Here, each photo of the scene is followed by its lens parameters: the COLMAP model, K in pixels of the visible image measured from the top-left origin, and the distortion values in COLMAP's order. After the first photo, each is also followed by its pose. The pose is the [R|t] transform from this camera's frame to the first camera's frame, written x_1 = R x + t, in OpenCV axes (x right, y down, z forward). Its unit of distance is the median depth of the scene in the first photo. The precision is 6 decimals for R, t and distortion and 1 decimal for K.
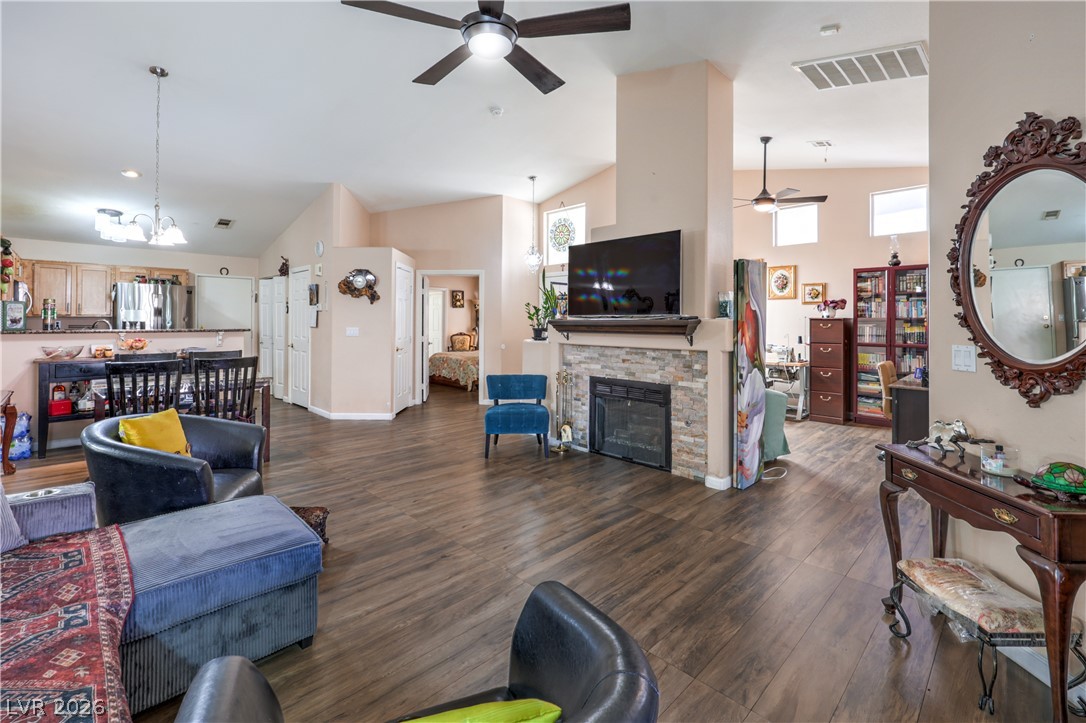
lens RADIAL K [[477.9, 0, 542.7], [0, 477.9, 321.0], [0, 0, 1]] dist [0.002511, 0.000183]
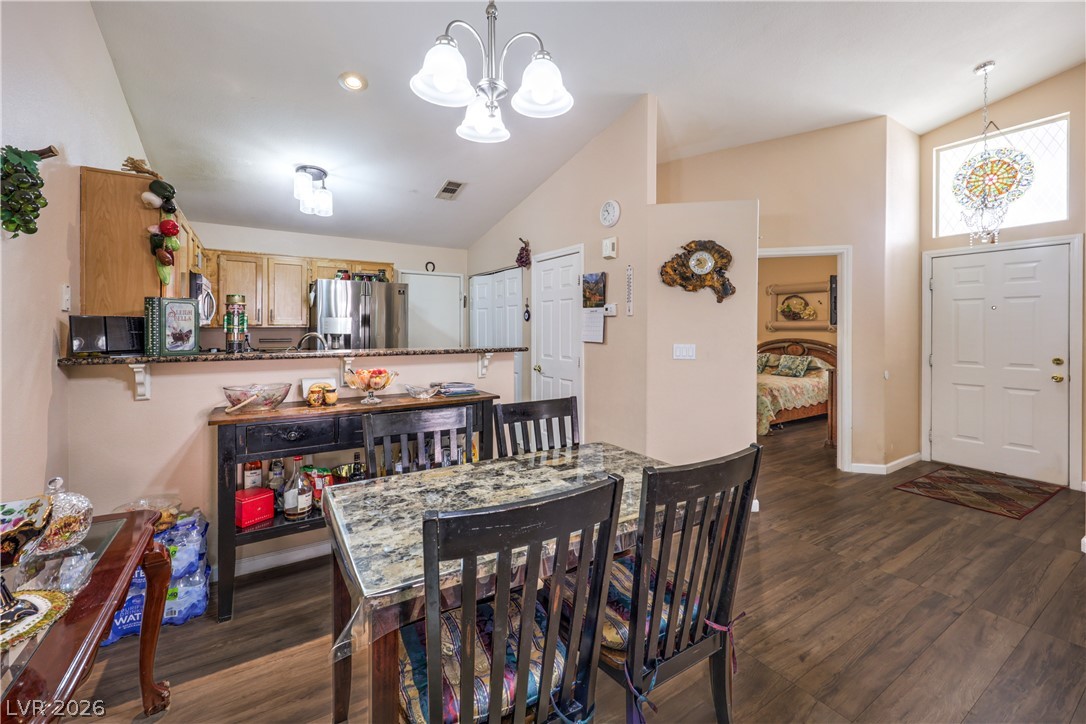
lens RADIAL K [[454.6, 0, 549.7], [0, 454.6, 333.2], [0, 0, 1]] dist [0.000953, 0.000174]
pose [[0.979753, -0.001997, -0.200201, -0.450999], [0.003942, 0.999949, 0.009317, -0.005293], [0.200172, -0.009917, 0.979711, 0.441918]]
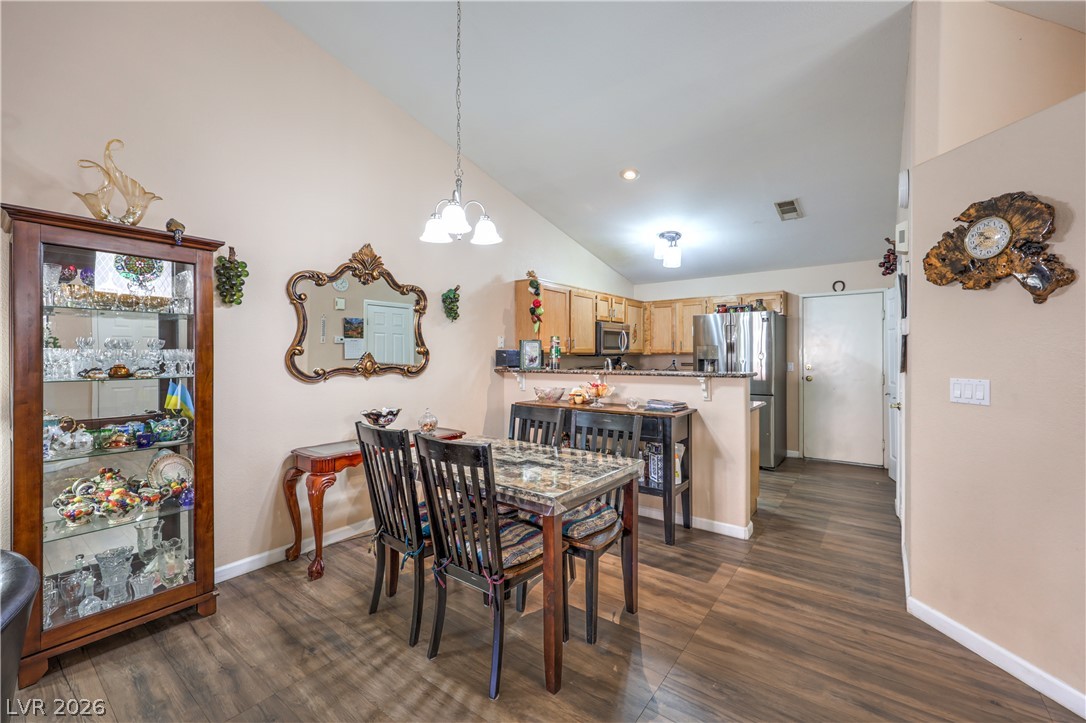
lens RADIAL K [[440.5, 0, 544.5], [0, 440.5, 366.8], [0, 0, 1]] dist [-0.000207, 0.000109]
pose [[0.141685, 0.018256, -0.989743, -0.130155], [0.003996, 0.999811, 0.019014, -0.002062], [0.989904, -0.006649, 0.141586, 0.661763]]
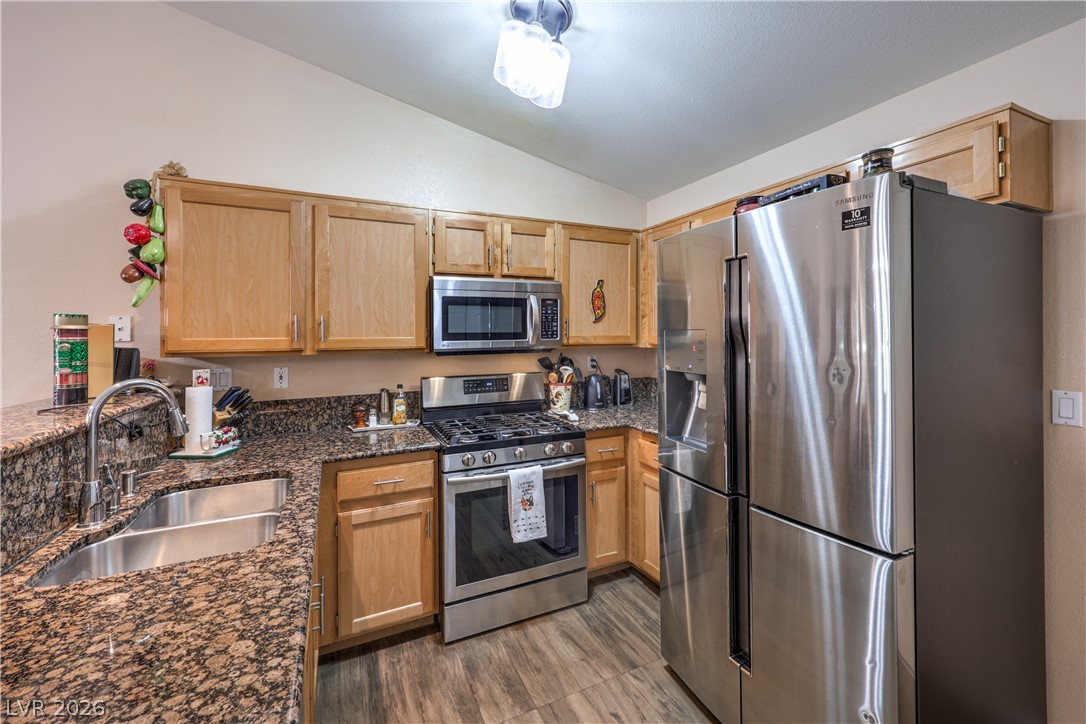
lens RADIAL K [[454.6, 0, 549.7], [0, 454.6, 333.2], [0, 0, 1]] dist [0.000953, 0.000174]
pose [[-0.318422, -0.007336, -0.947921, -0.643018], [0.003663, 0.999953, -0.008969, -0.021750], [0.947942, -0.006328, -0.318381, 1.111190]]
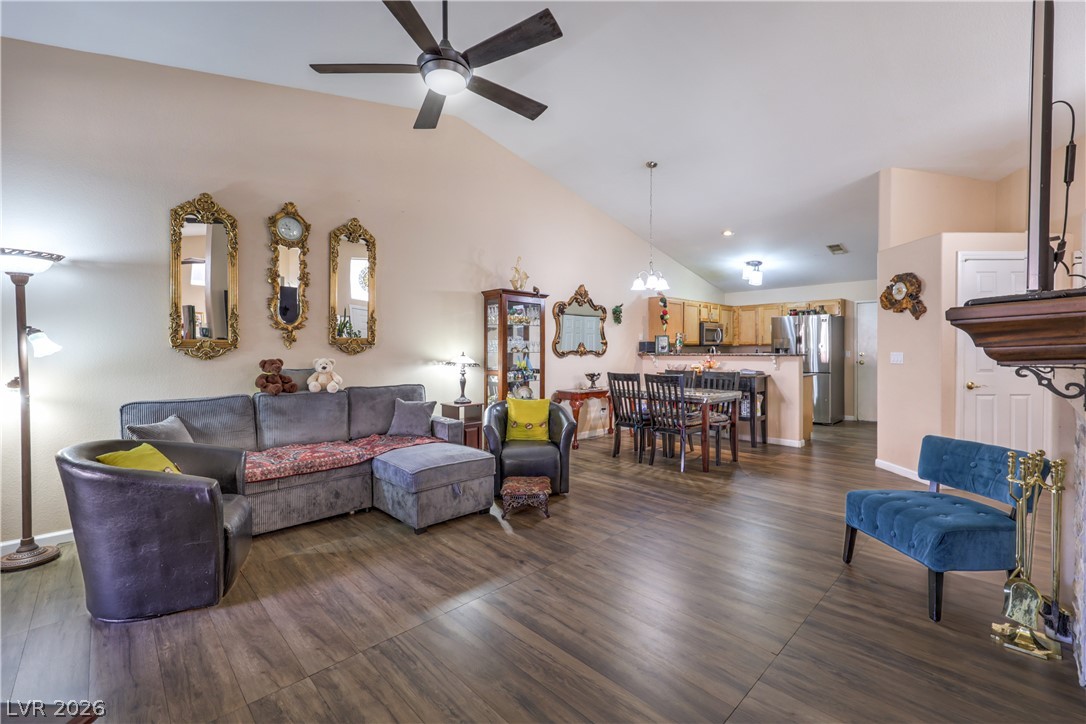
lens RADIAL K [[458.9, 0, 540.7], [0, 458.9, 359.2], [0, 0, 1]] dist [-0.000662, -0.000034]
pose [[-0.014673, 0.011714, -0.999824, 0.341466], [0.002721, 0.999928, 0.011675, 0.014409], [0.999889, -0.002549, -0.014704, 0.450233]]
